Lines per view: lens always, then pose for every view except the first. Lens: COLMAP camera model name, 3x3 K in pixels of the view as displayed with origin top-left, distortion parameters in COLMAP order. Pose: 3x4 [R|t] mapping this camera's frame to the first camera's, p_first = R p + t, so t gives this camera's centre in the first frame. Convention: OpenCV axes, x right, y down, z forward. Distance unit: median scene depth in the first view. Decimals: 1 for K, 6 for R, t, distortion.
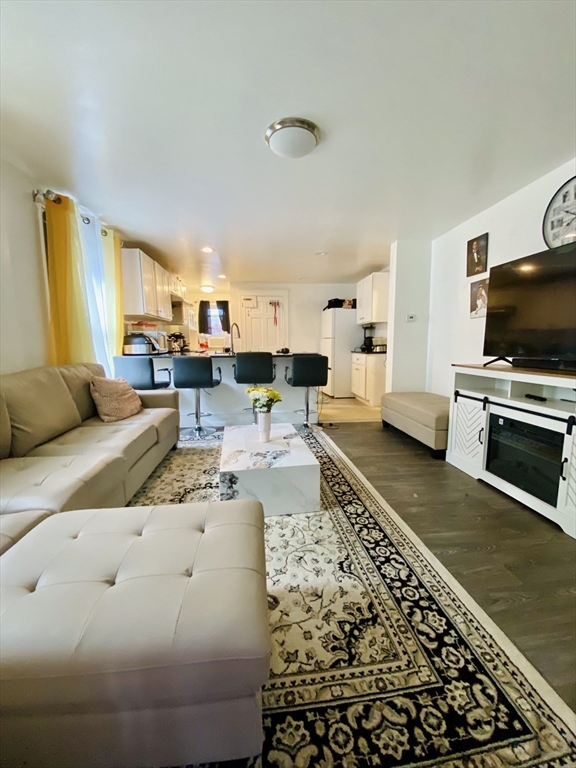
lens RADIAL K [[312.5, 0, 290.1], [0, 312.5, 384.8], [0, 0, 1]] dist [-0.015555, -0.002062]
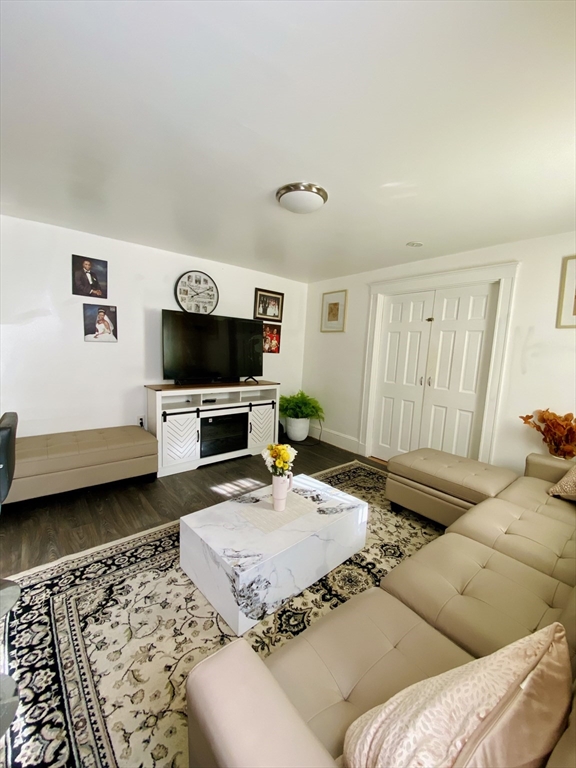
lens RADIAL K [[312.5, 0, 291.6], [0, 312.5, 383.6], [0, 0, 1]] dist [-0.015555, -0.002062]
pose [[-0.556005, -0.108526, 0.824064, -0.657150], [0.070792, 0.981654, 0.177044, -0.252810], [-0.828159, 0.156775, -0.538121, 1.213023]]
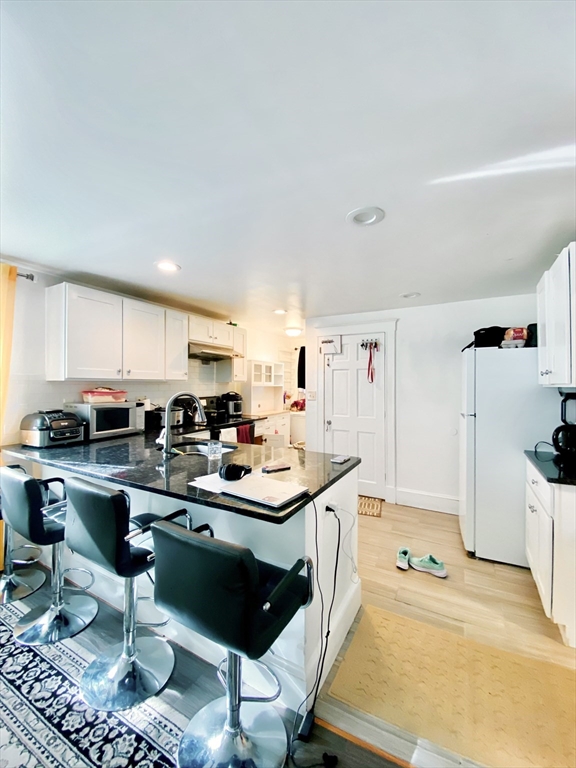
lens RADIAL K [[312.5, 0, 284.8], [0, 312.5, 383.7], [0, 0, 1]] dist [-0.015555, -0.002062]
pose [[0.820127, 0.004168, -0.572167, 0.365130], [-0.075279, 0.992067, -0.100676, -0.288677], [0.567208, 0.125639, 0.813935, 1.080769]]
